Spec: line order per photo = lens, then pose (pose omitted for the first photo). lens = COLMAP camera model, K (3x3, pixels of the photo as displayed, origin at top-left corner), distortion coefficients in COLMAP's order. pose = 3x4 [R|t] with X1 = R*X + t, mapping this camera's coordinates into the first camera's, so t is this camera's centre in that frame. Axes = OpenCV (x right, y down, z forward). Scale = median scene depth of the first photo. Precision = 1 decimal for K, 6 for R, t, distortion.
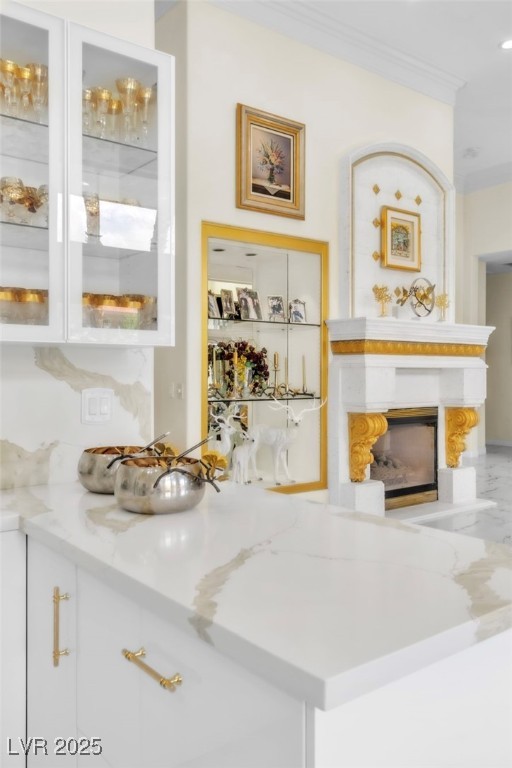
lens RADIAL K [[639.3, 0, 255.1], [0, 639.3, 372.9], [0, 0, 1]] dist [0.003641, 0.001096]
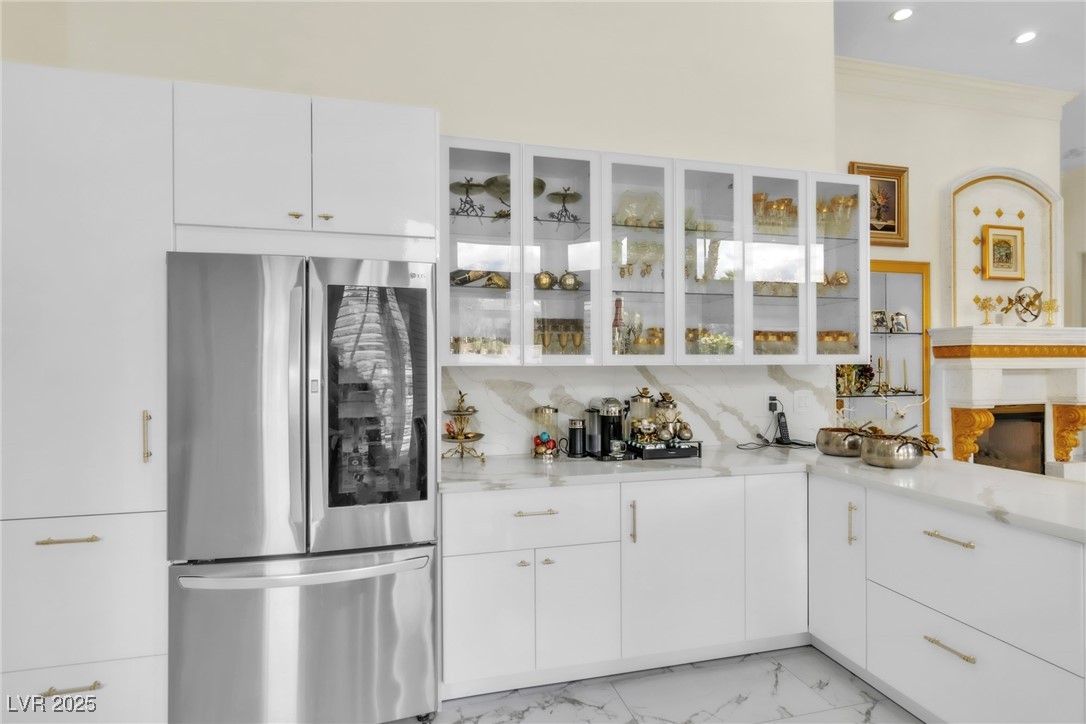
lens RADIAL K [[555.6, 0, 541.8], [0, 555.6, 366.9], [0, 0, 1]] dist [-0.001425, -0.000617]
pose [[0.915239, -0.006330, -0.402861, -0.128570], [0.006393, 0.999979, -0.001188, -0.016015], [0.402860, -0.001488, 0.915260, -0.222608]]
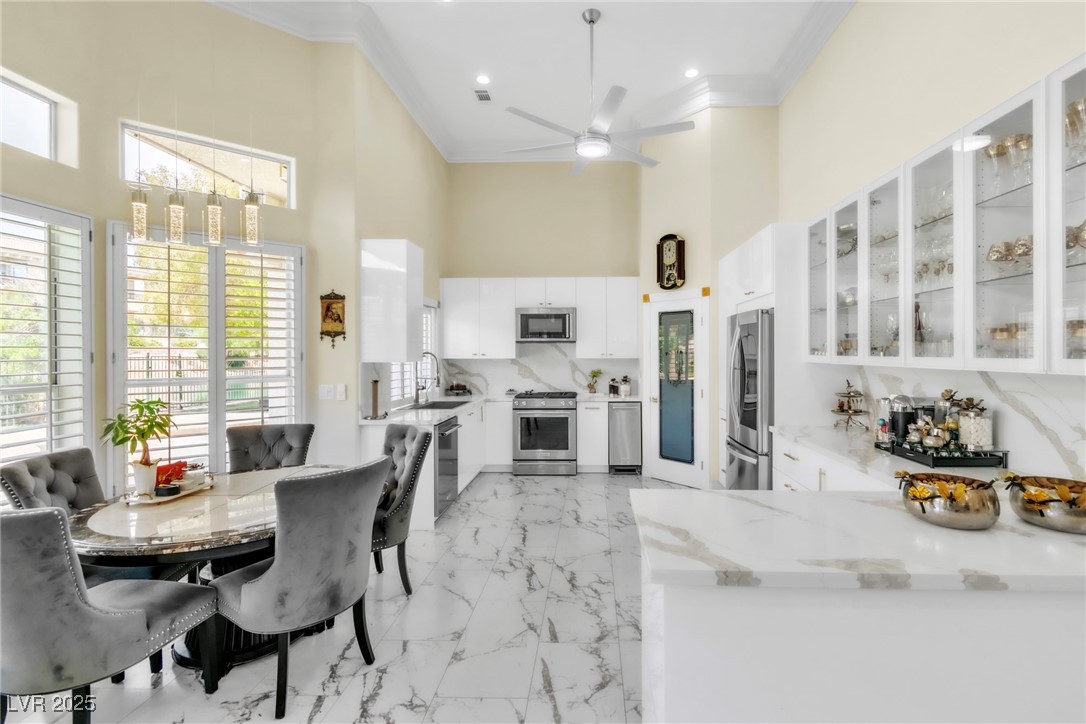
lens RADIAL K [[492.2, 0, 577.6], [0, 492.2, 352.2], [0, 0, 1]] dist [-0.000996, -0.000348]
pose [[-0.640209, -0.001017, -0.768200, 0.313789], [-0.000344, 0.999999, -0.001038, -0.030434], [0.768201, -0.000400, -0.640209, 0.340604]]
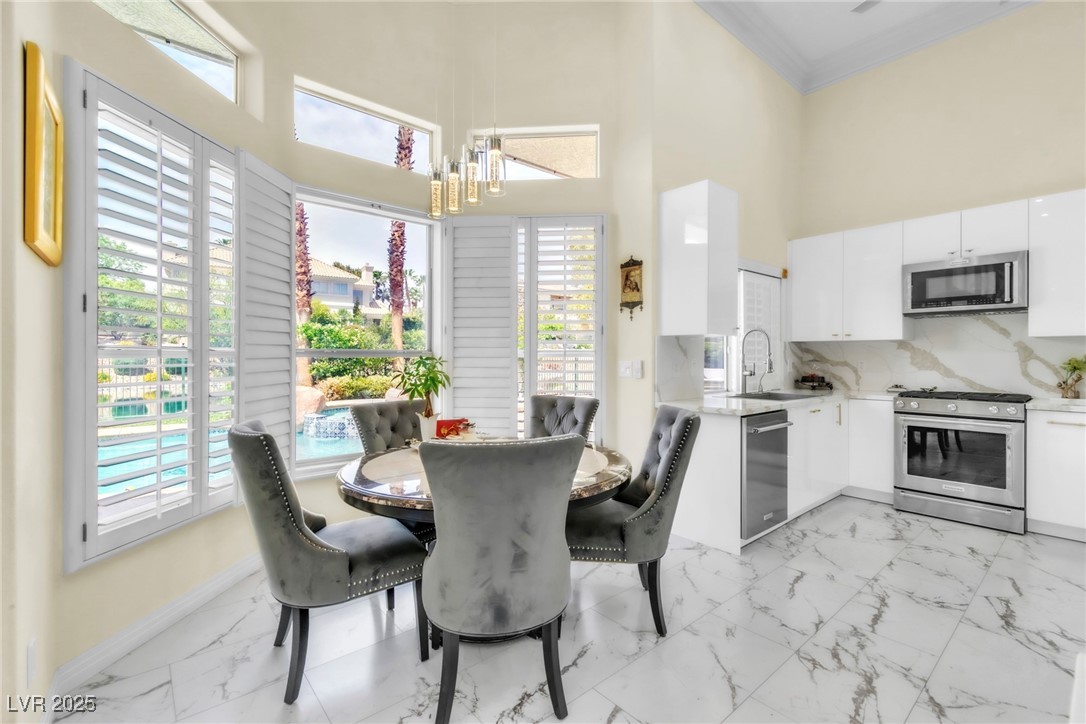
lens RADIAL K [[479.4, 0, 546.1], [0, 479.4, 355.4], [0, 0, 1]] dist [0.000212, -0.000728]
pose [[-0.999010, -0.004428, -0.044270, 0.124379], [-0.004495, 0.999989, 0.001417, 0.010270], [0.044263, 0.001615, -0.999019, 0.230551]]
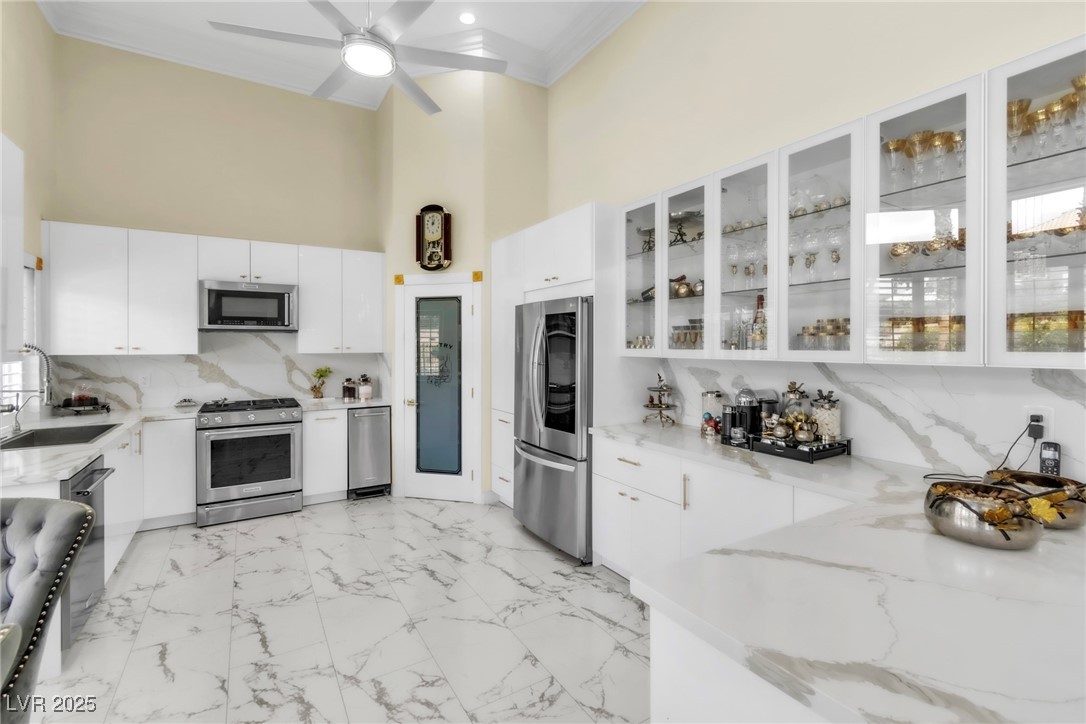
lens RADIAL K [[481.5, 0, 546.6], [0, 481.5, 348.1], [0, 0, 1]] dist [0.003426, -0.003535]
pose [[-0.110667, 0.002105, -0.993855, 0.222652], [-0.001932, 0.999995, 0.002333, -0.029247], [0.993856, 0.002178, -0.110663, 0.128717]]
